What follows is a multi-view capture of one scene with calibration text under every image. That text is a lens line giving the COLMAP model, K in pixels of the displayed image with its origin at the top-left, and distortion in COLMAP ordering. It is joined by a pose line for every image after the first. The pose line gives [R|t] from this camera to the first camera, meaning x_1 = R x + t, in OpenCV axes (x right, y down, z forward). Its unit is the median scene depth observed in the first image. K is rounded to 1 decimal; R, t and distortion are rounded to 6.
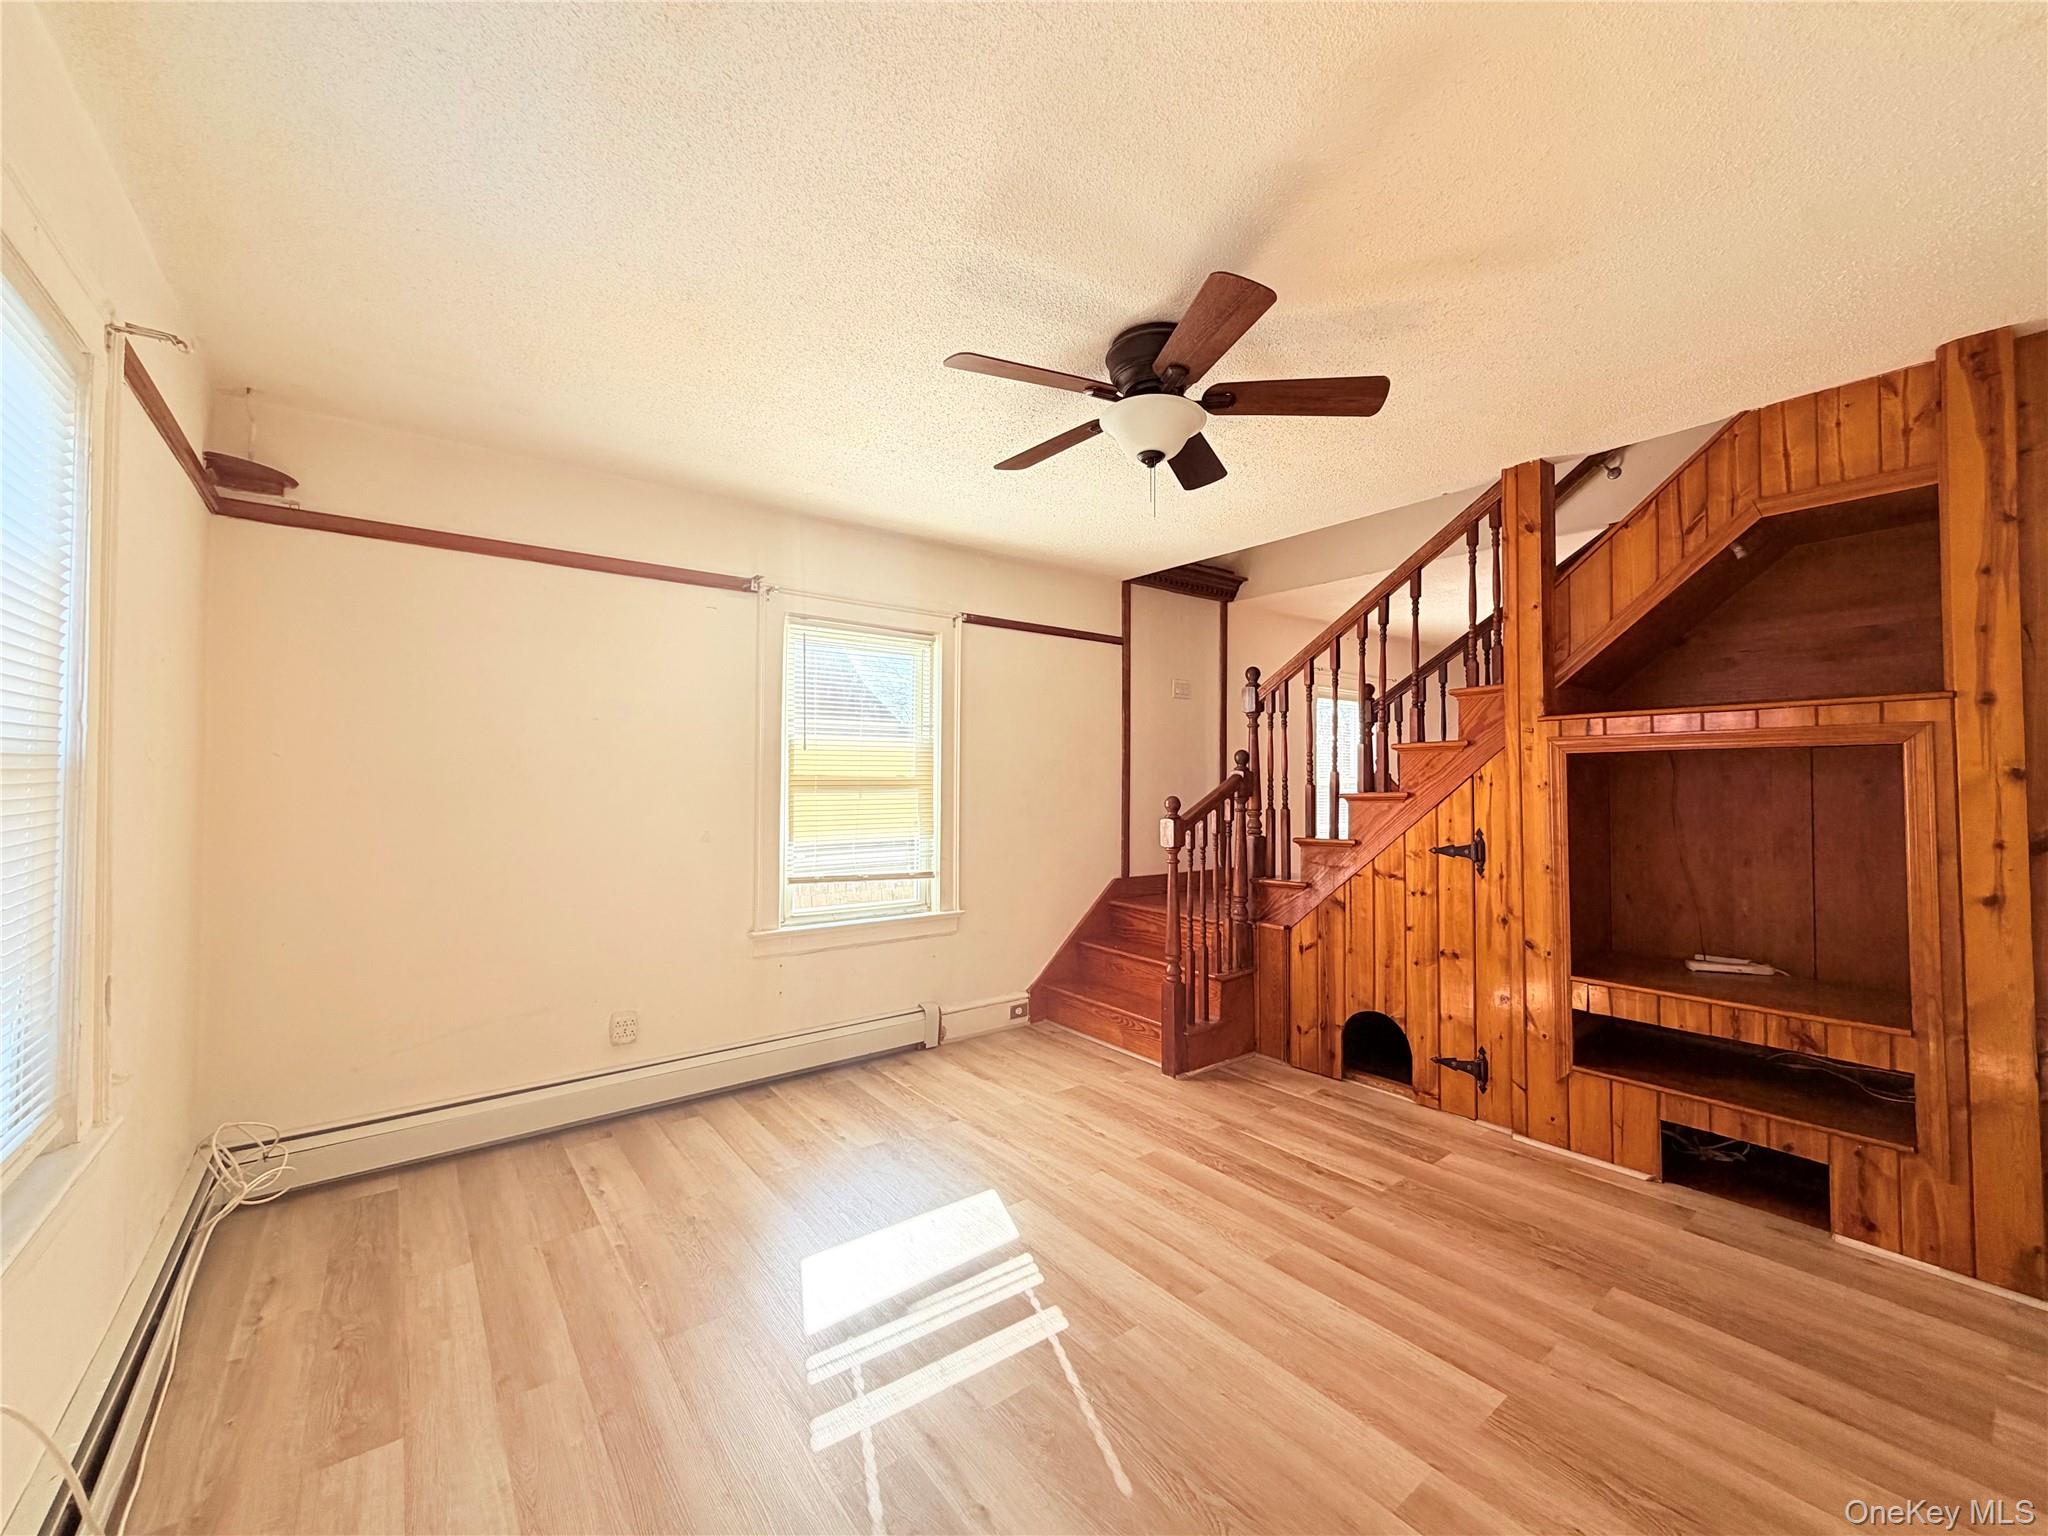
lens RADIAL K [[817.0, 0, 1016.9], [0, 817.0, 770.0], [0, 0, 1]] dist [0.000480, -0.000169]
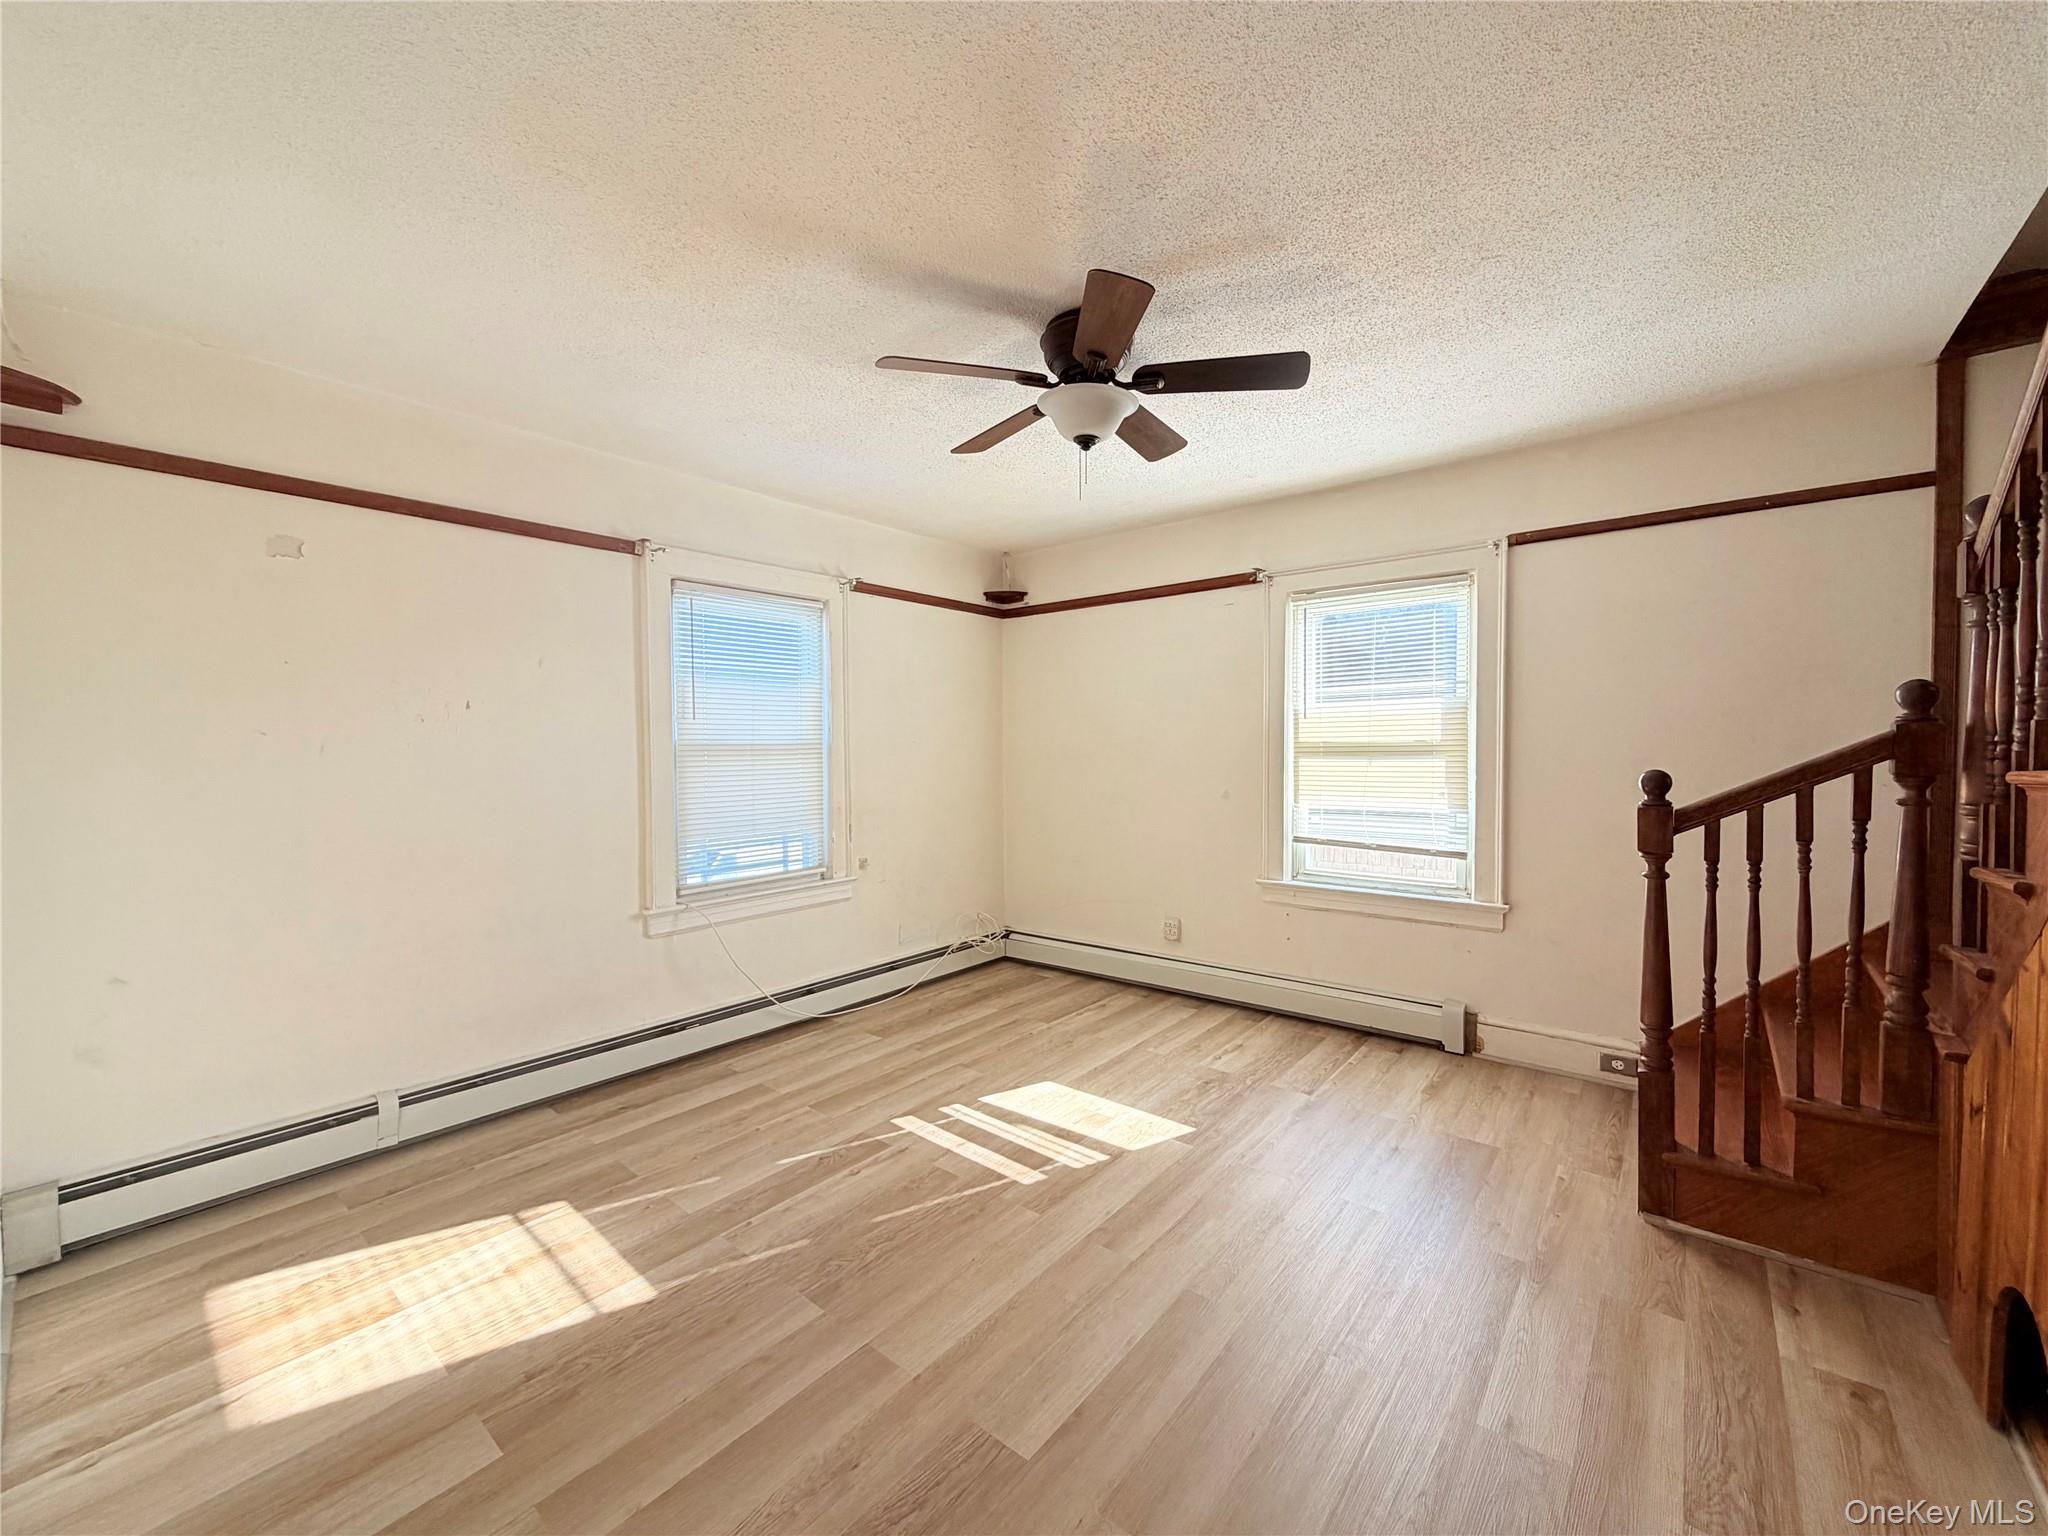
lens RADIAL K [[817.0, 0, 1015.8], [0, 817.0, 766.2], [0, 0, 1]] dist [0.000480, -0.000169]
pose [[0.215682, 0.017735, -0.976303, 0.789644], [0.024105, 0.999434, 0.023481, 0.003970], [0.976166, -0.028598, 0.215132, 0.452352]]
